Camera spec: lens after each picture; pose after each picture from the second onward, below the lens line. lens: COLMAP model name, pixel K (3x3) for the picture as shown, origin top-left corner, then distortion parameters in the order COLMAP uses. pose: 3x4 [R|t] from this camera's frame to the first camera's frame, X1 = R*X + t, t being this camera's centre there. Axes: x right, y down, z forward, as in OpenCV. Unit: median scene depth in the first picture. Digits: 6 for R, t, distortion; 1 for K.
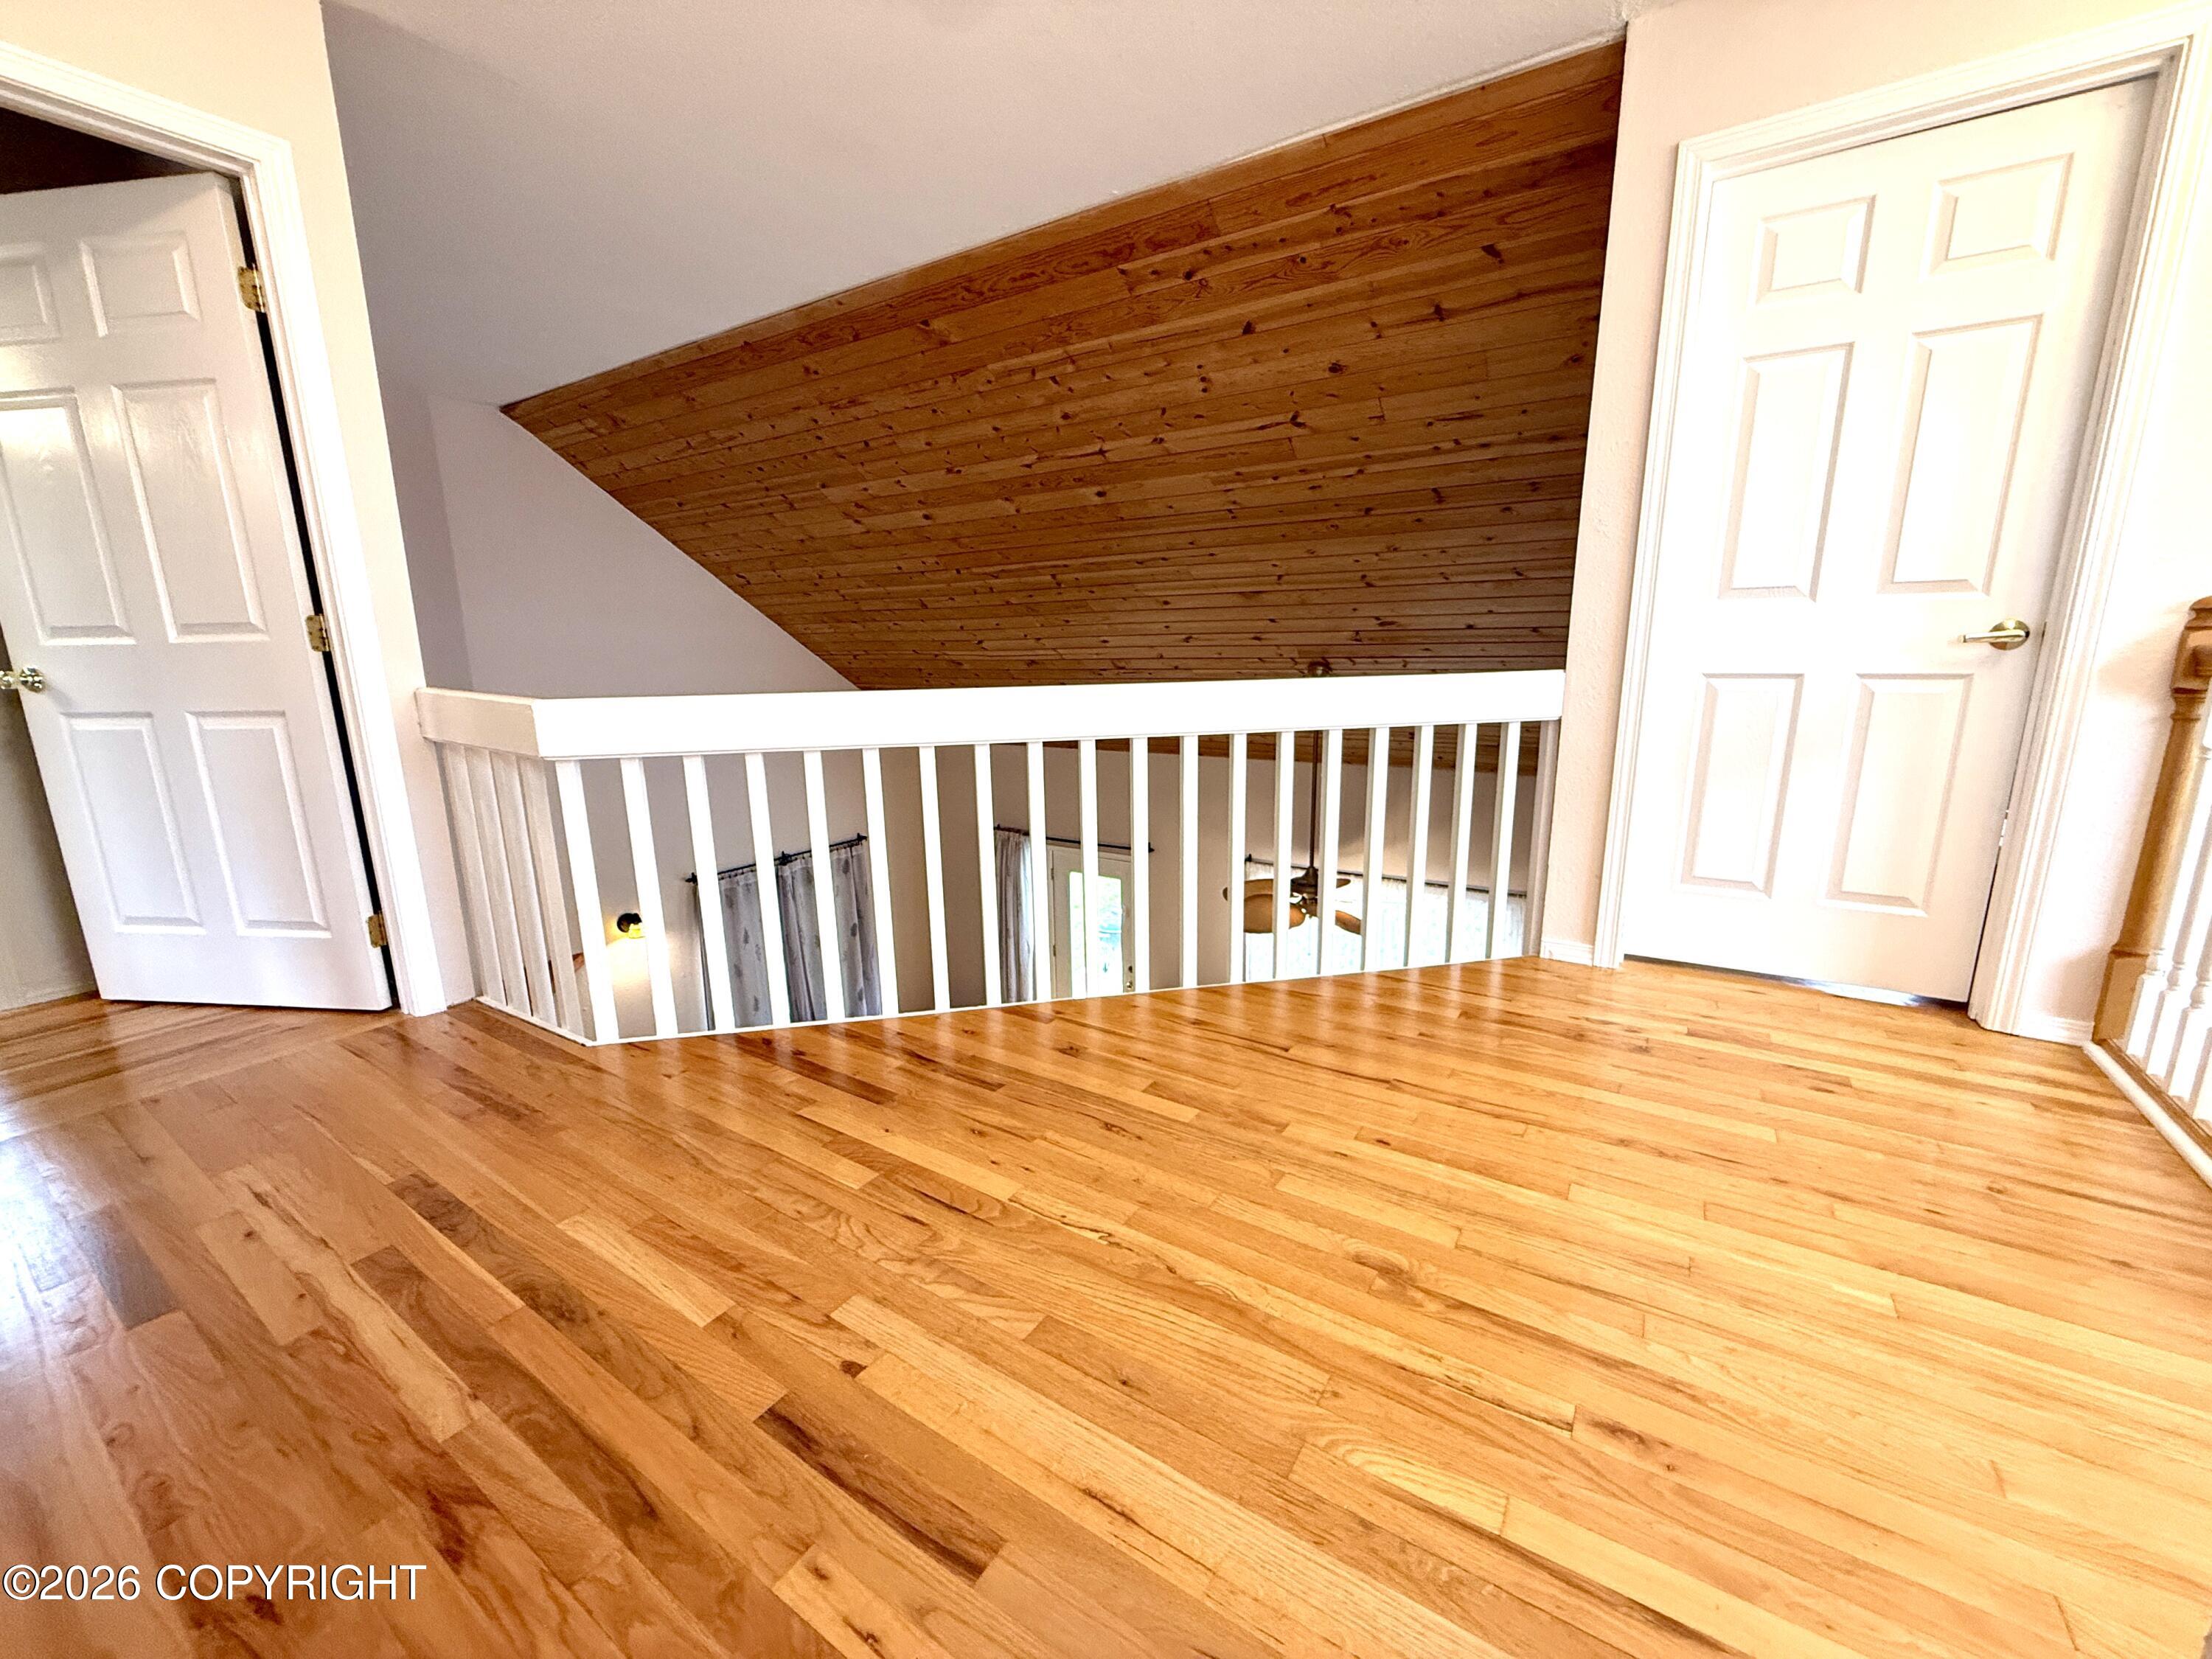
lens RADIAL K [[879.2, 0, 1098.3], [0, 879.2, 834.2], [0, 0, 1]] dist [0.000253, 0.000494]
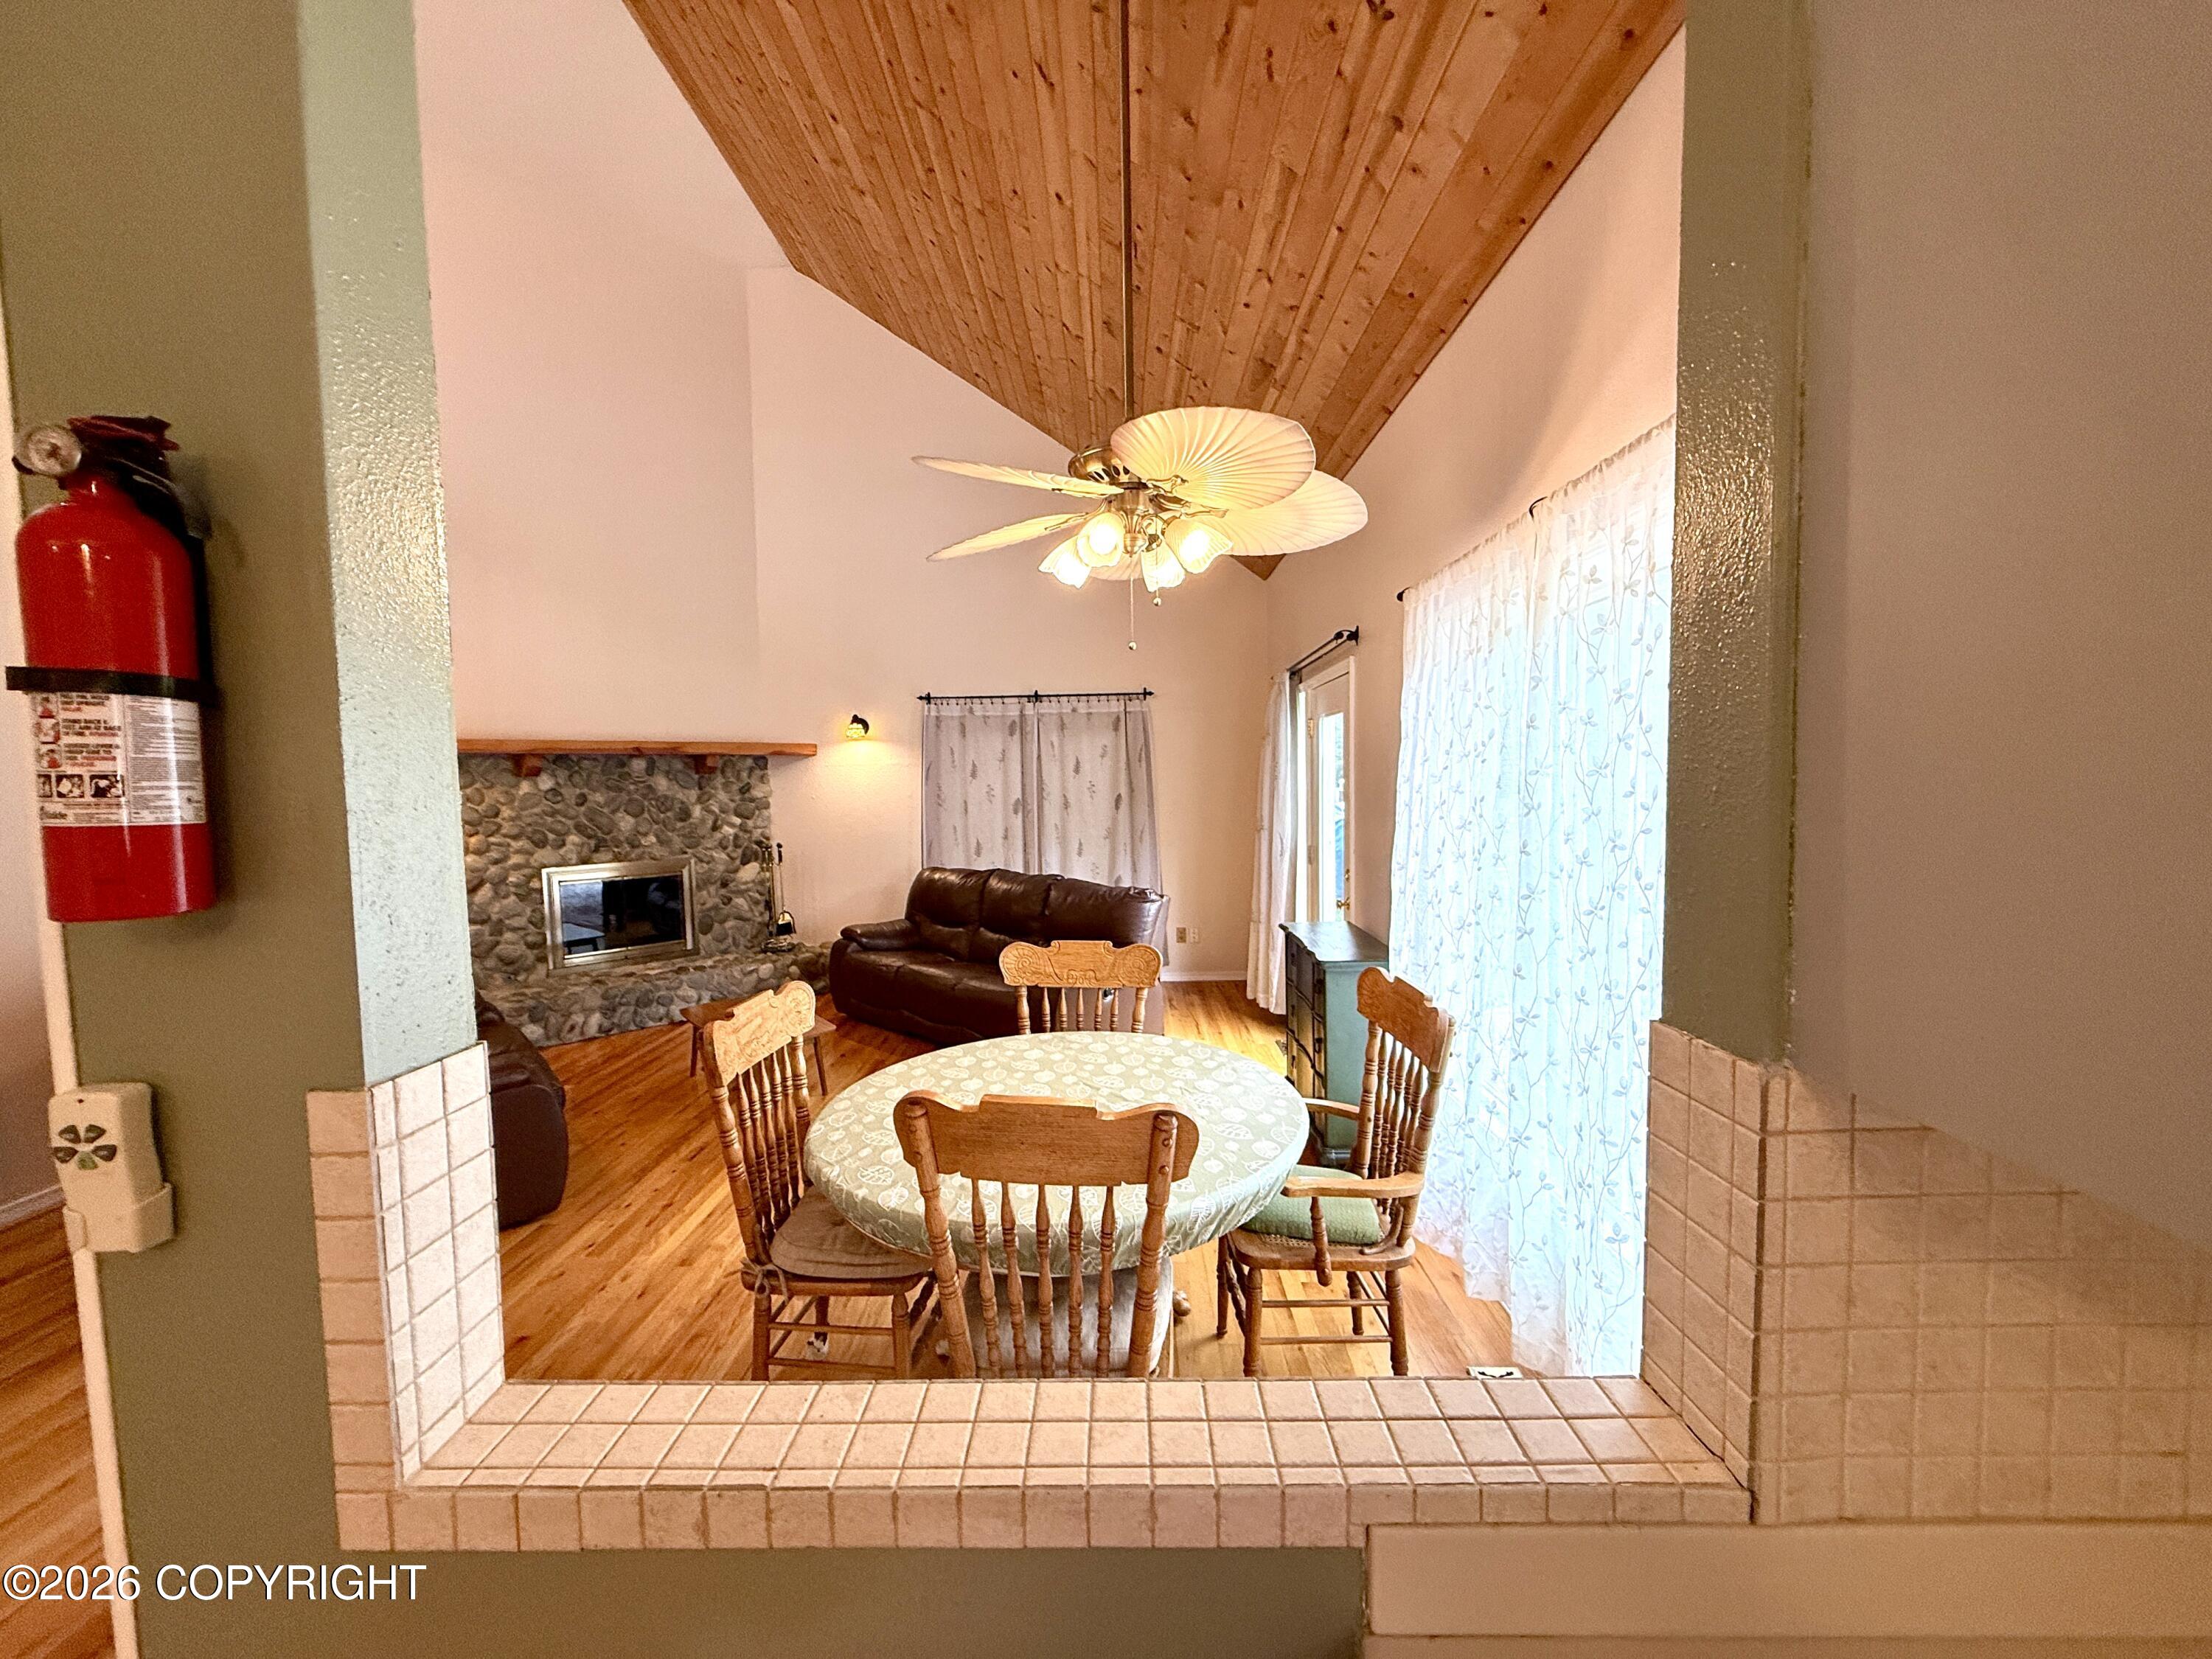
lens RADIAL K [[879.2, 0, 1098.3], [0, 879.2, 834.2], [0, 0, 1]] dist [0.000253, 0.000494]
pose [[0.530696, 0.062652, -0.845244, 0.710293], [-0.169252, 0.985012, -0.033255, 0.293875], [0.830491, 0.160708, 0.533345, 0.955368]]
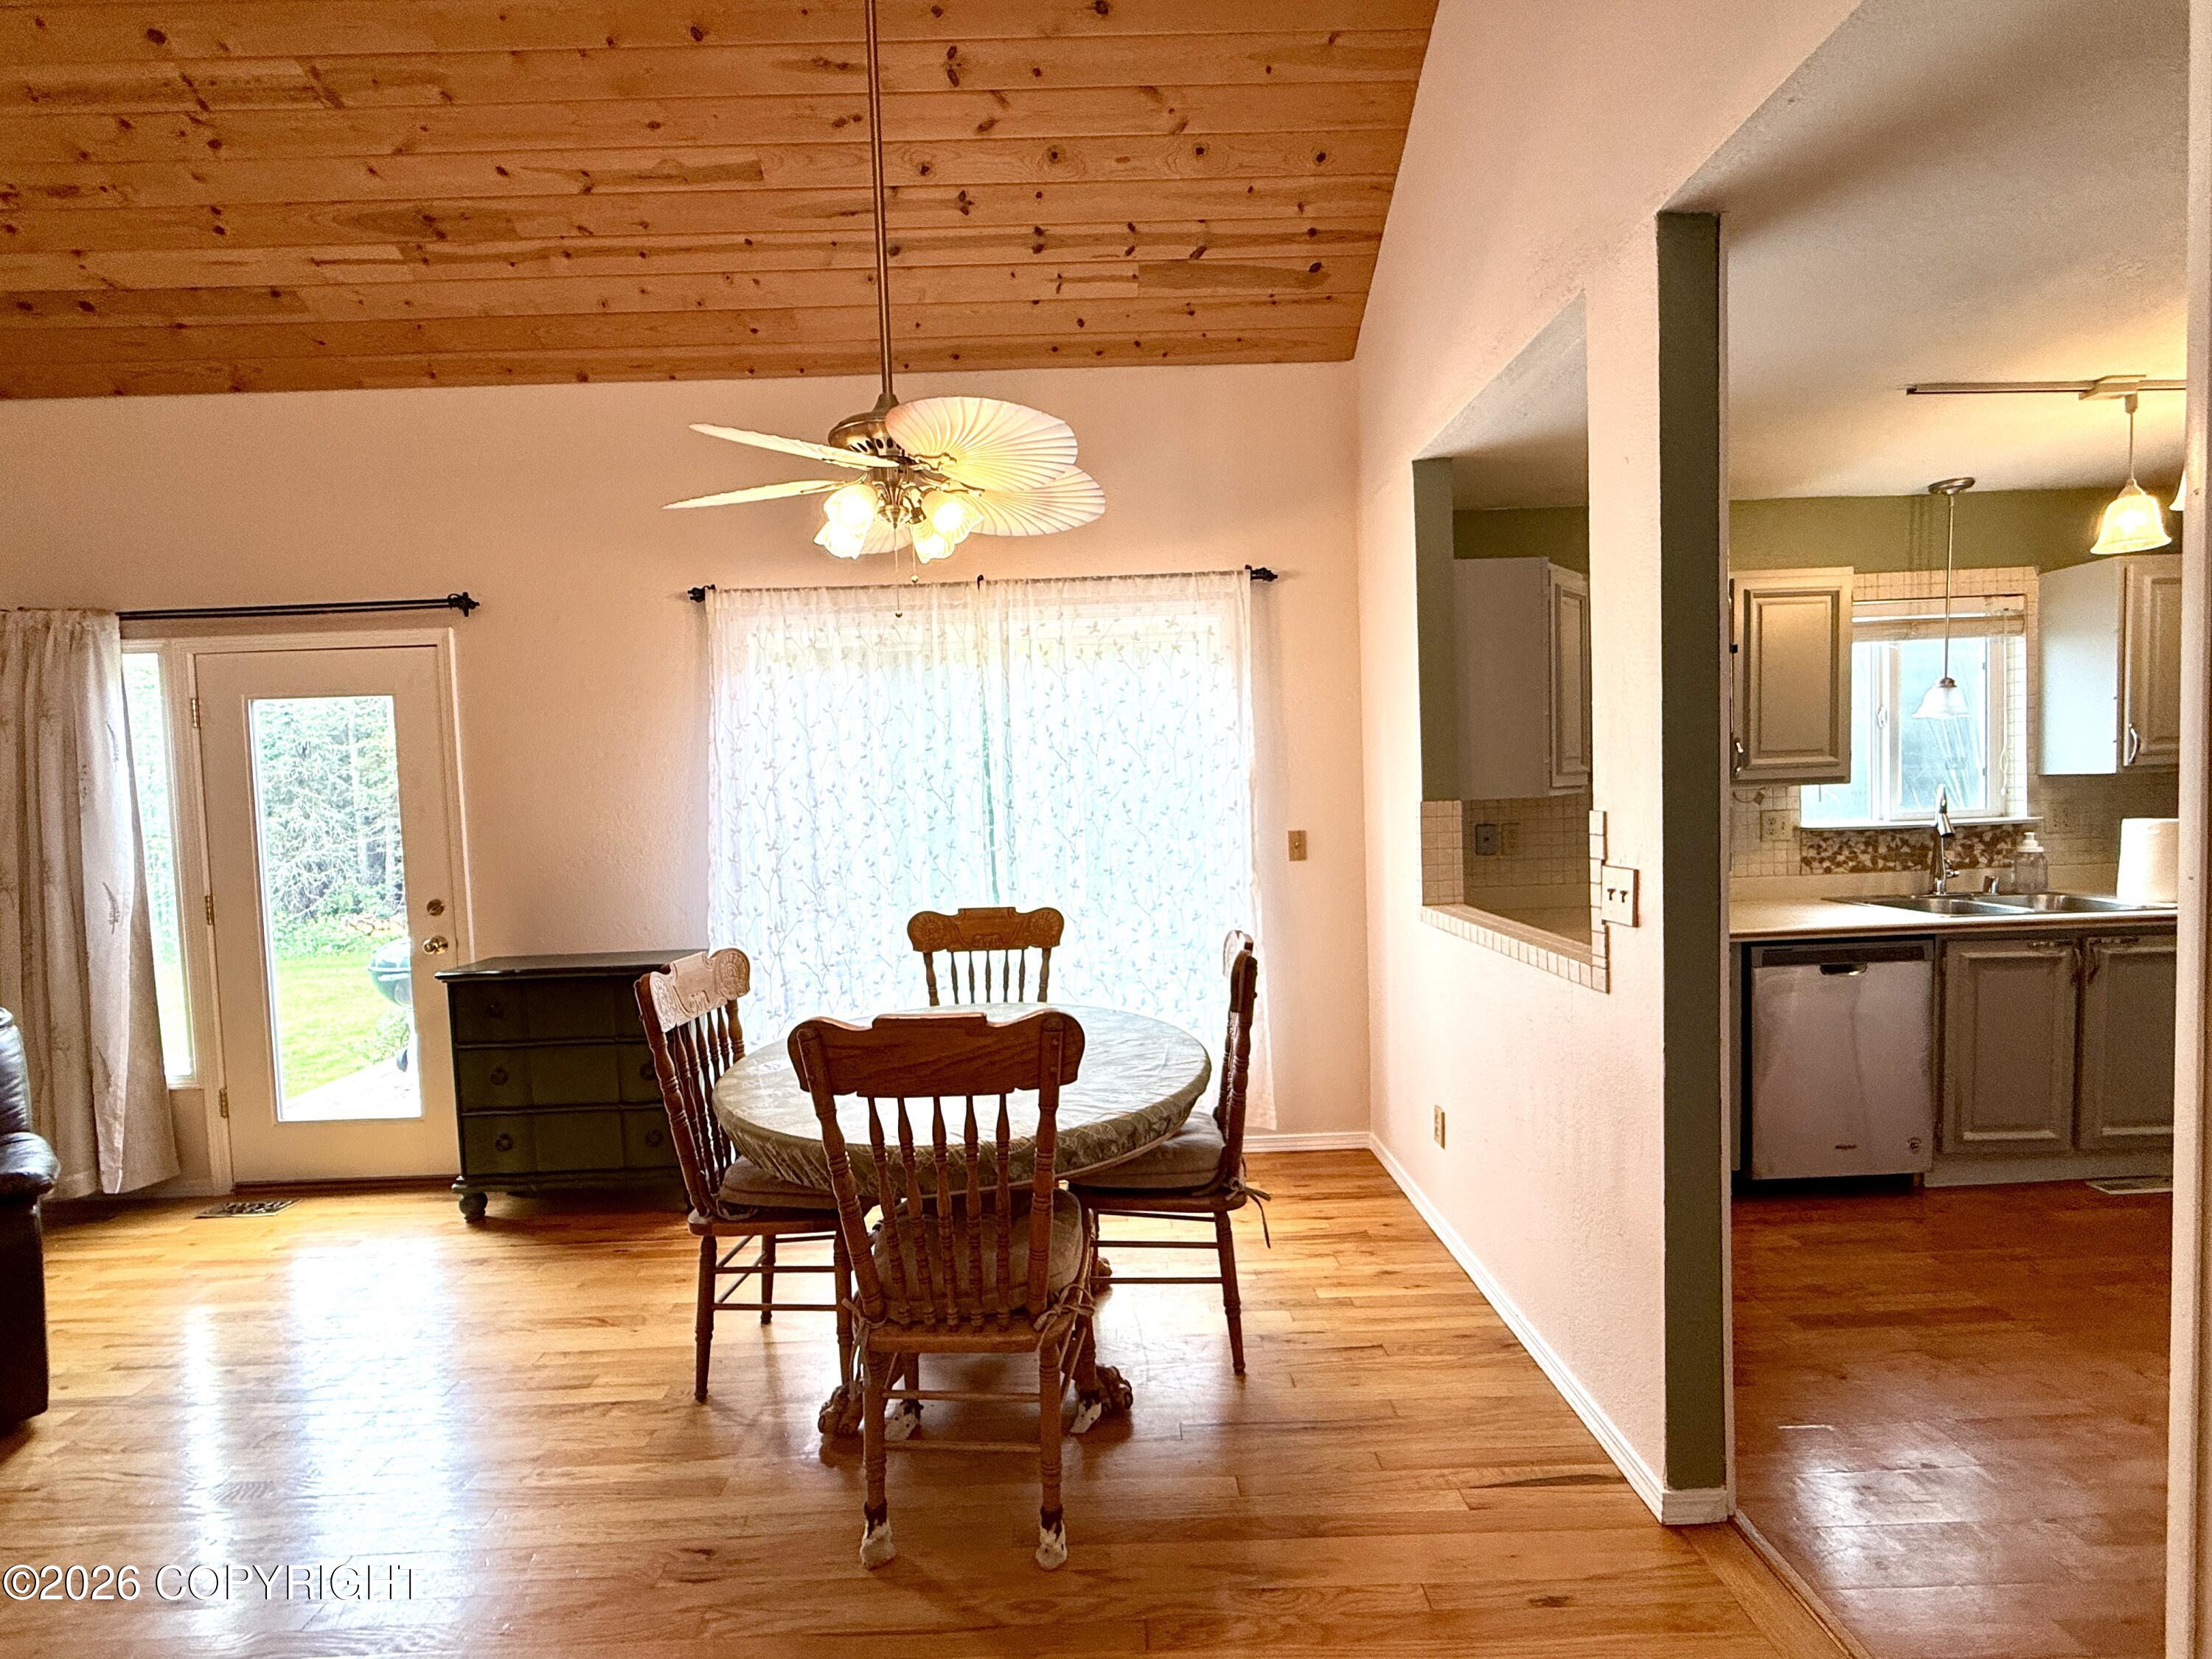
lens RADIAL K [[986.5, 0, 1100.5], [0, 986.5, 836.4], [0, 0, 1]] dist [0.000853, -0.000531]
pose [[0.827441, -0.035489, 0.560430, 0.063451], [0.137324, 0.980488, -0.140661, 0.391057], [-0.544503, 0.193349, 0.816169, 0.714839]]
